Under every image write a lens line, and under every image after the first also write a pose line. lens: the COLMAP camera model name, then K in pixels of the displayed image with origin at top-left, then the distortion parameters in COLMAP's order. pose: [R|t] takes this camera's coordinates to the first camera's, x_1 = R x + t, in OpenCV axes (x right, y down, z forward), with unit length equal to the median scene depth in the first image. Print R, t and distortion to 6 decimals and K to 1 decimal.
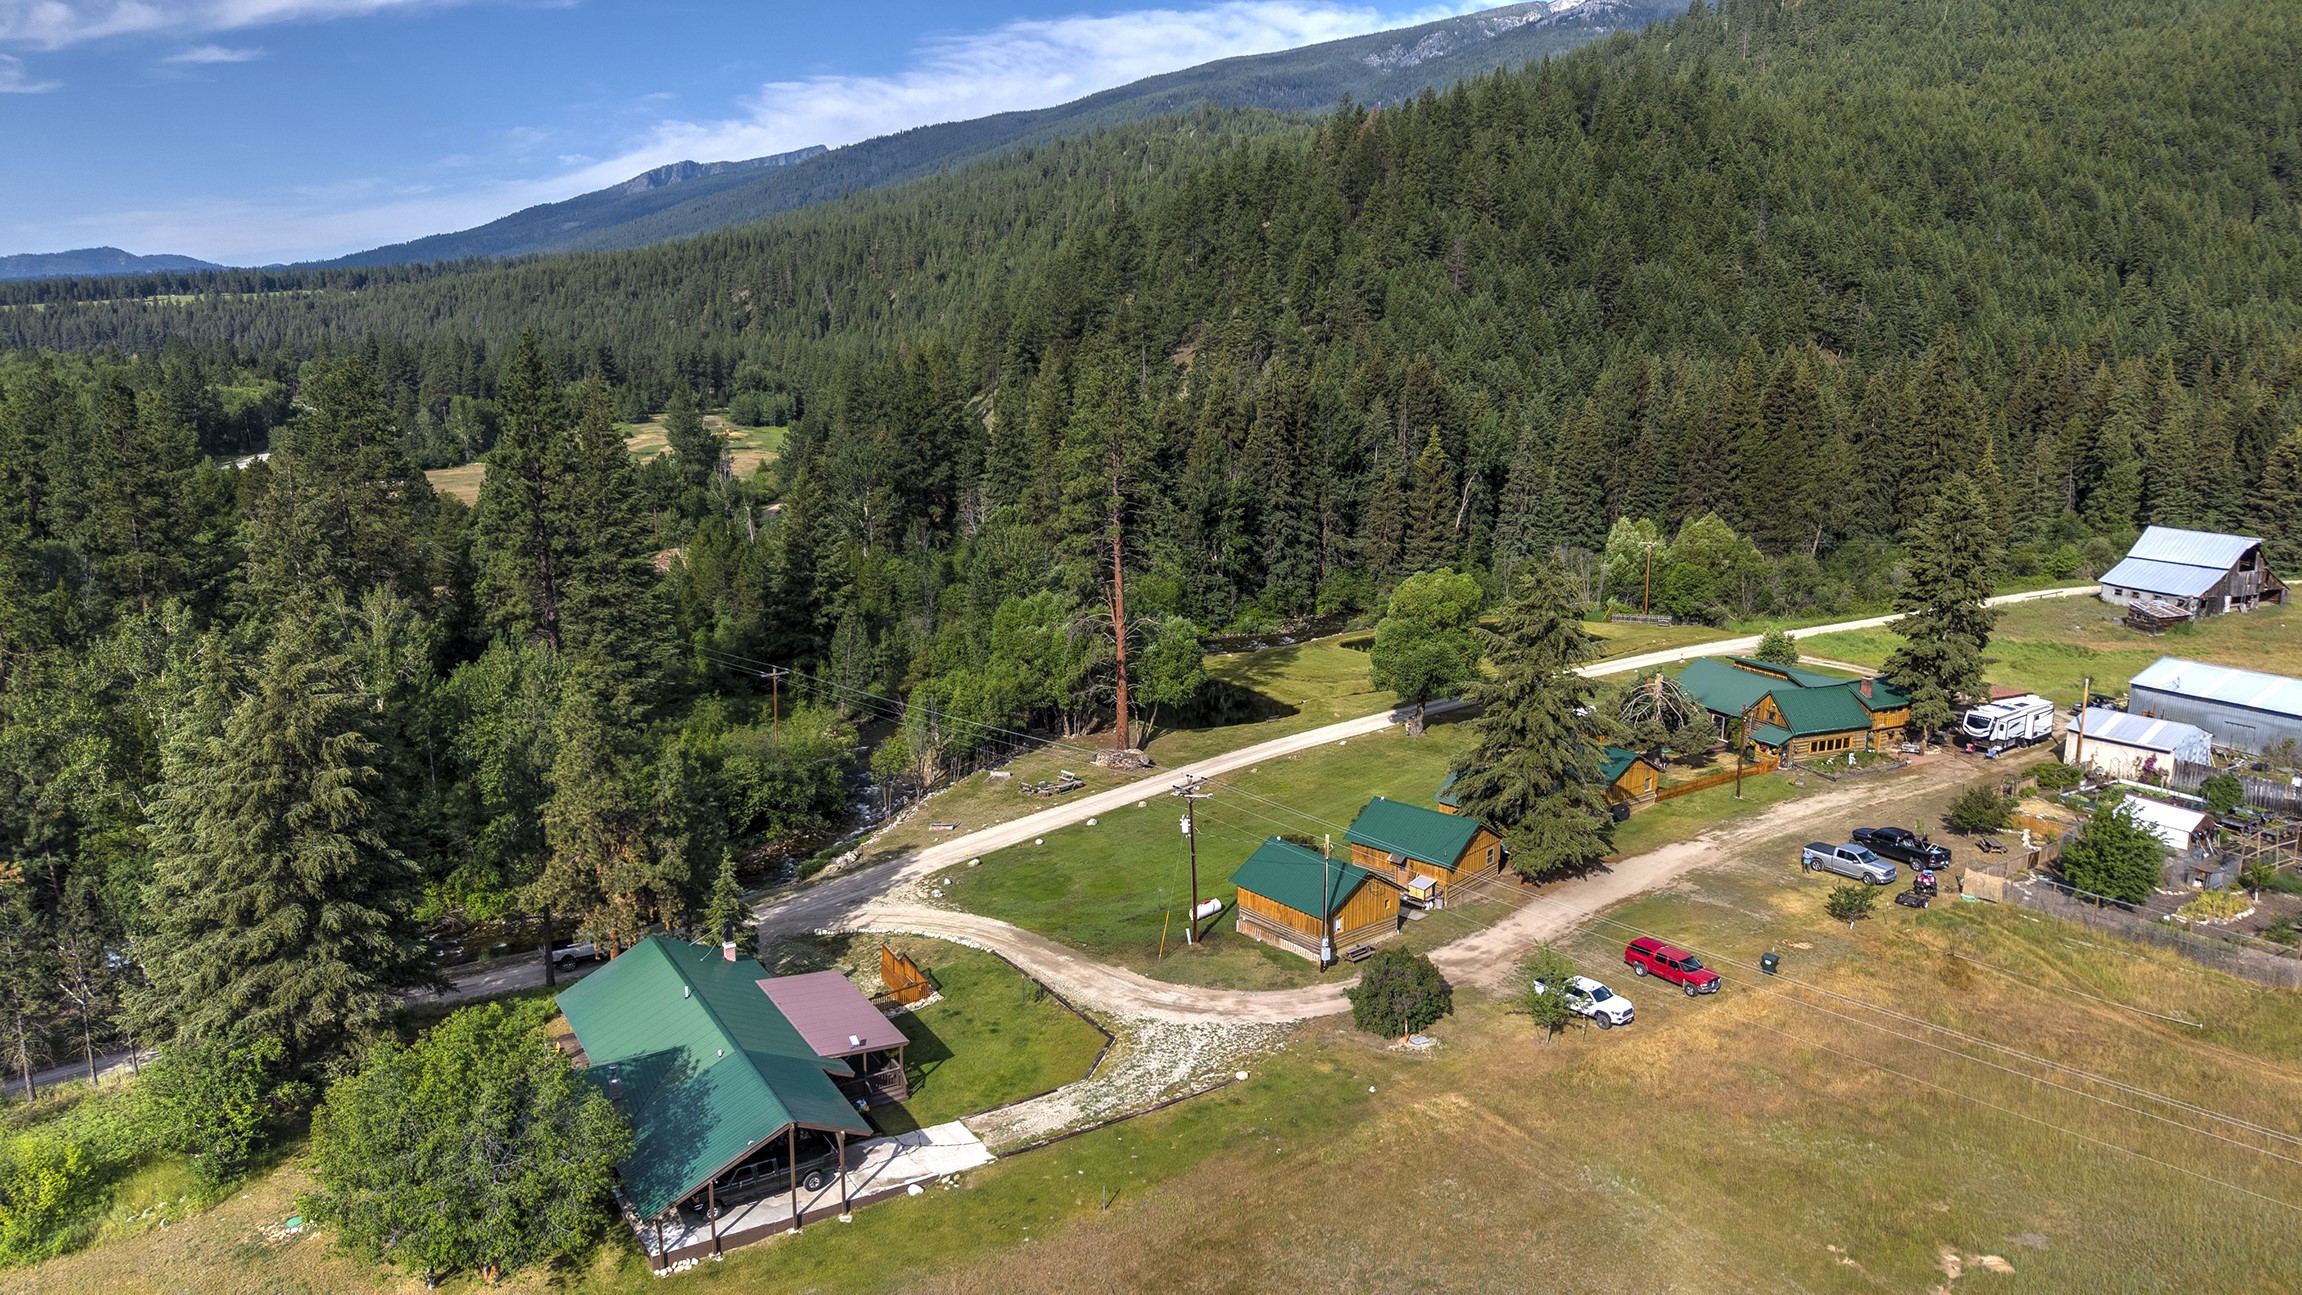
lens RADIAL K [[1540.8, 0, 1151.7], [0, 1540.8, 671.4], [0, 0, 1]] dist [0.024848, -0.028973]
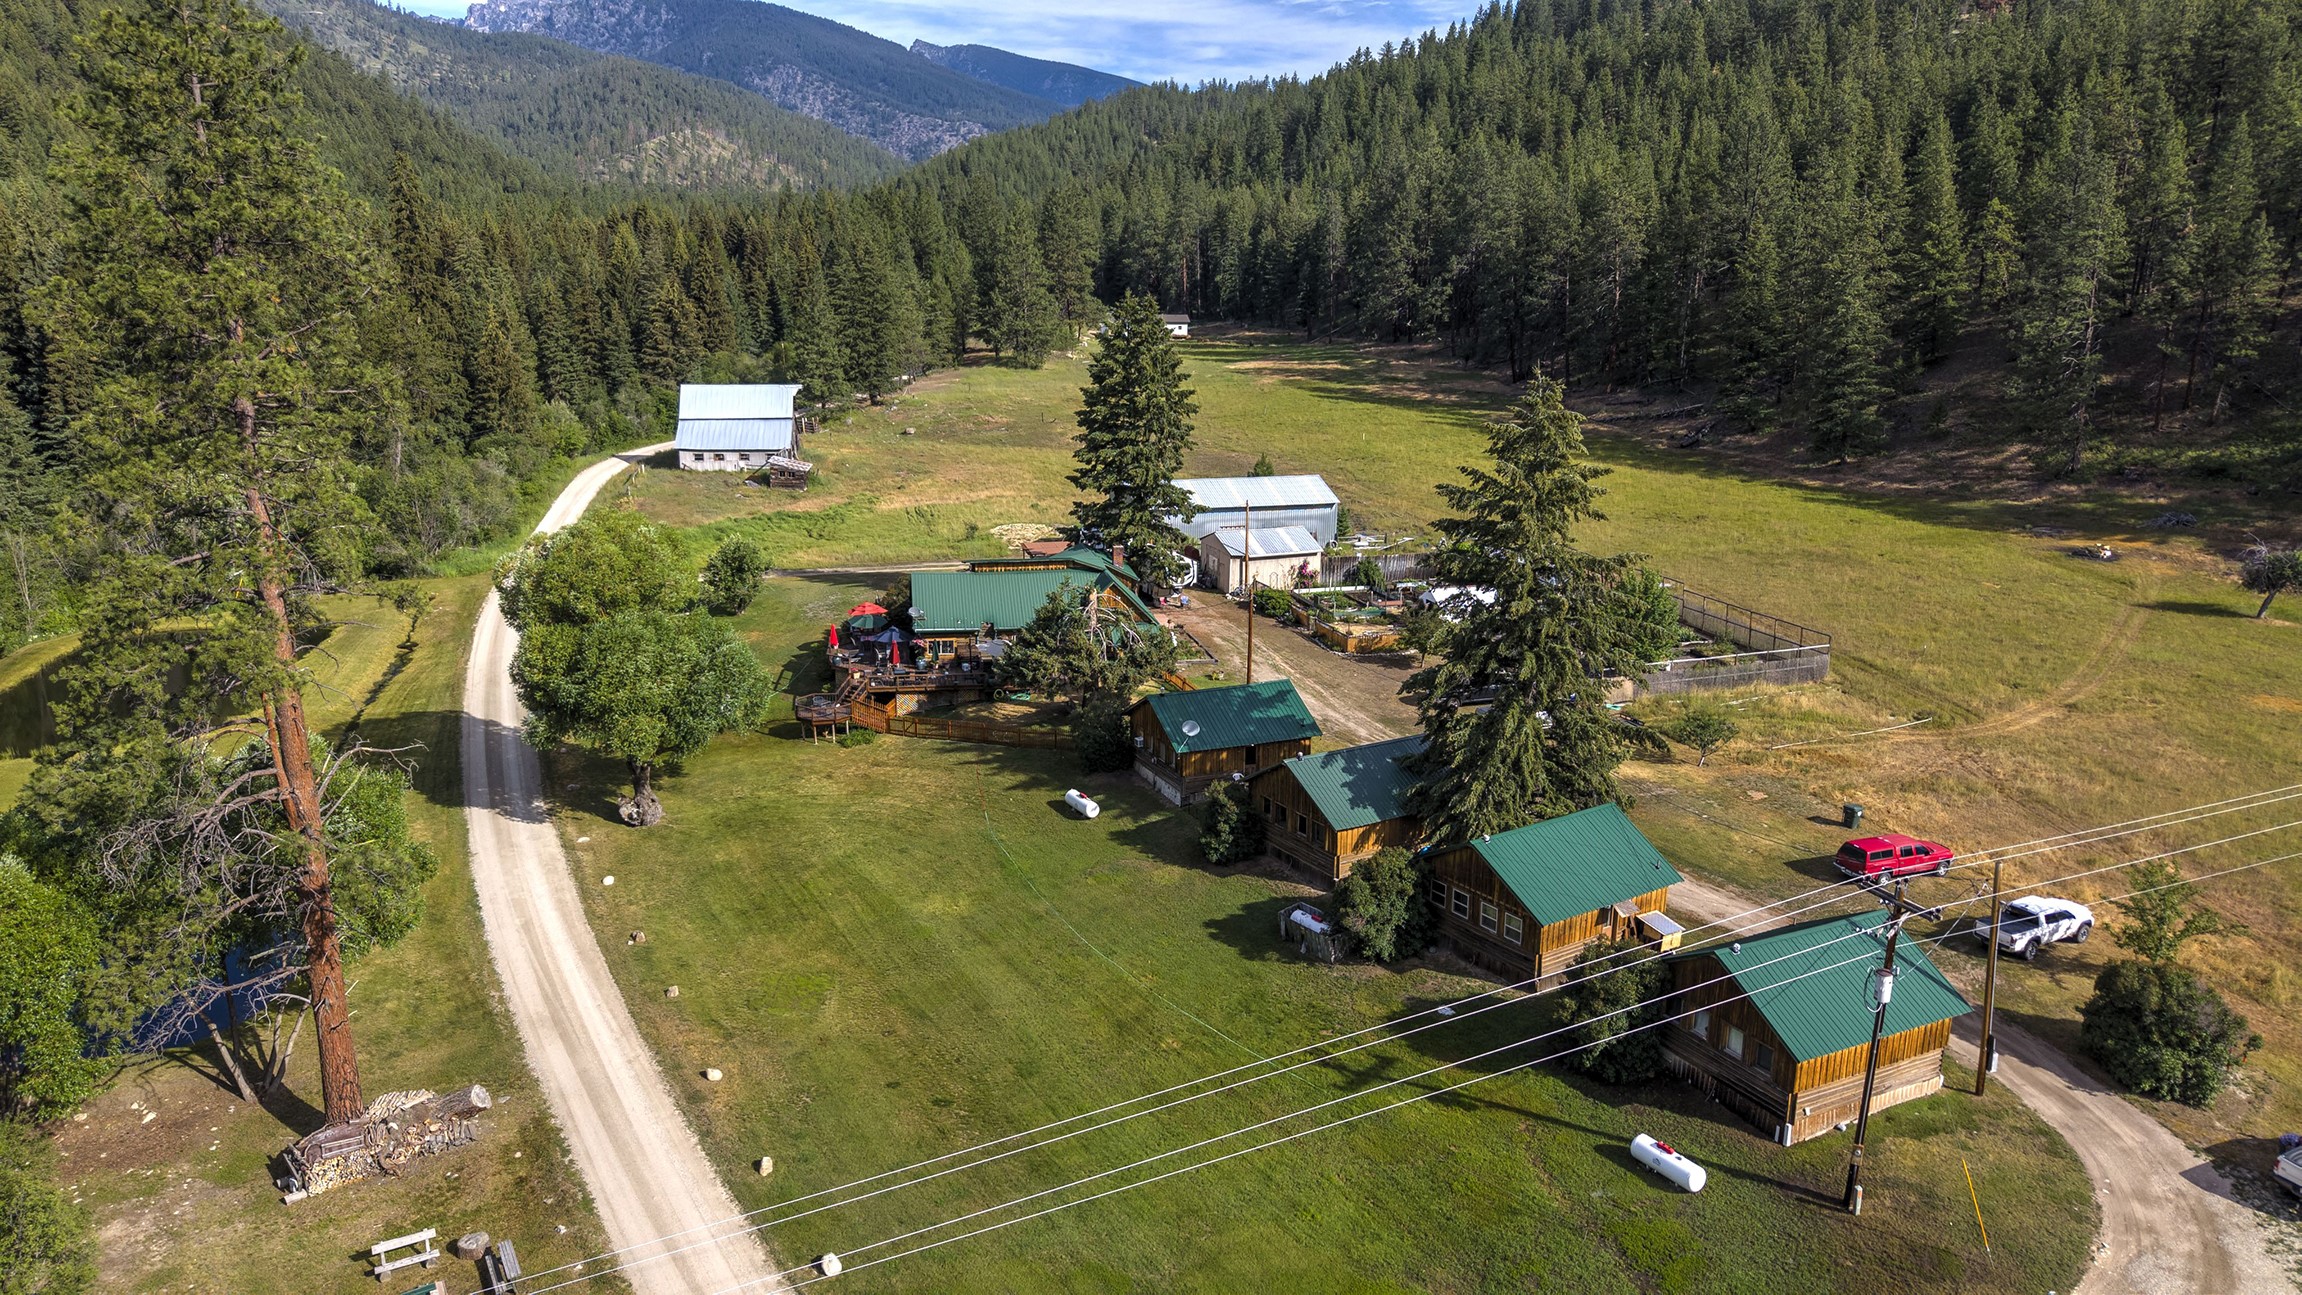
lens RADIAL K [[1540.8, 0, 1152.6], [0, 1540.8, 656.7], [0, 0, 1]] dist [0.024848, -0.028973]
pose [[0.237739, -0.241645, 0.940791, -0.211846], [0.199098, 0.960119, 0.196297, -0.062942], [-0.950705, 0.140642, 0.276369, 0.494640]]
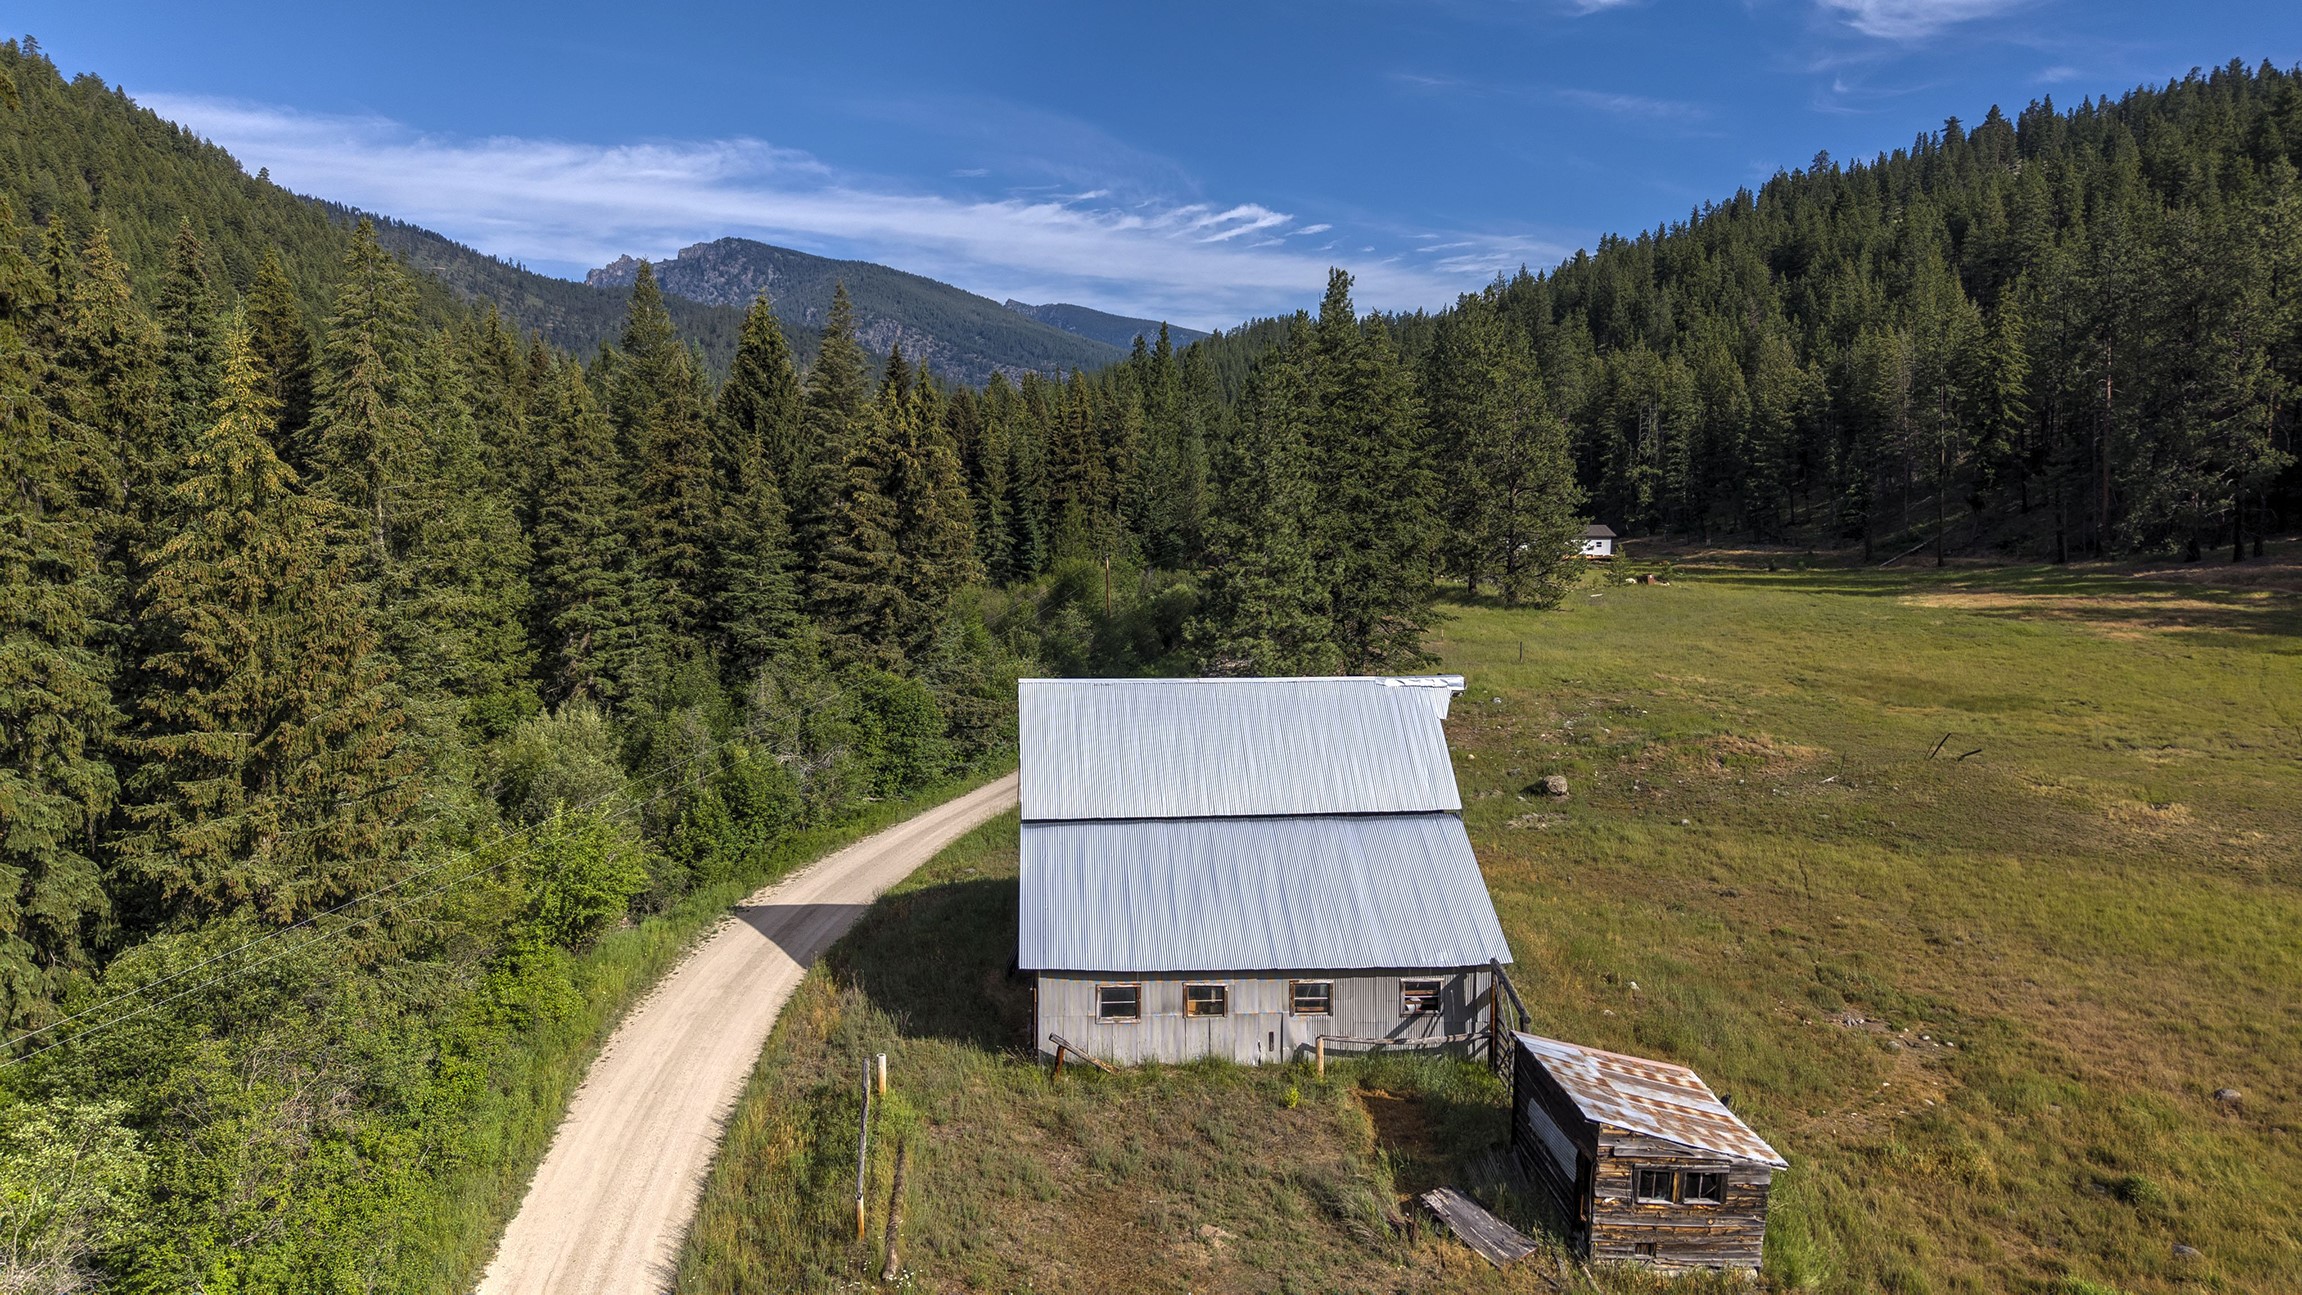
lens RADIAL K [[1540.8, 0, 1161.6], [0, 1540.8, 652.7], [0, 0, 1]] dist [0.024848, -0.028973]
pose [[0.278807, -0.092419, 0.955890, 0.423952], [0.199122, 0.979291, 0.036603, -0.103027], [-0.939477, 0.180133, 0.291436, 0.913774]]
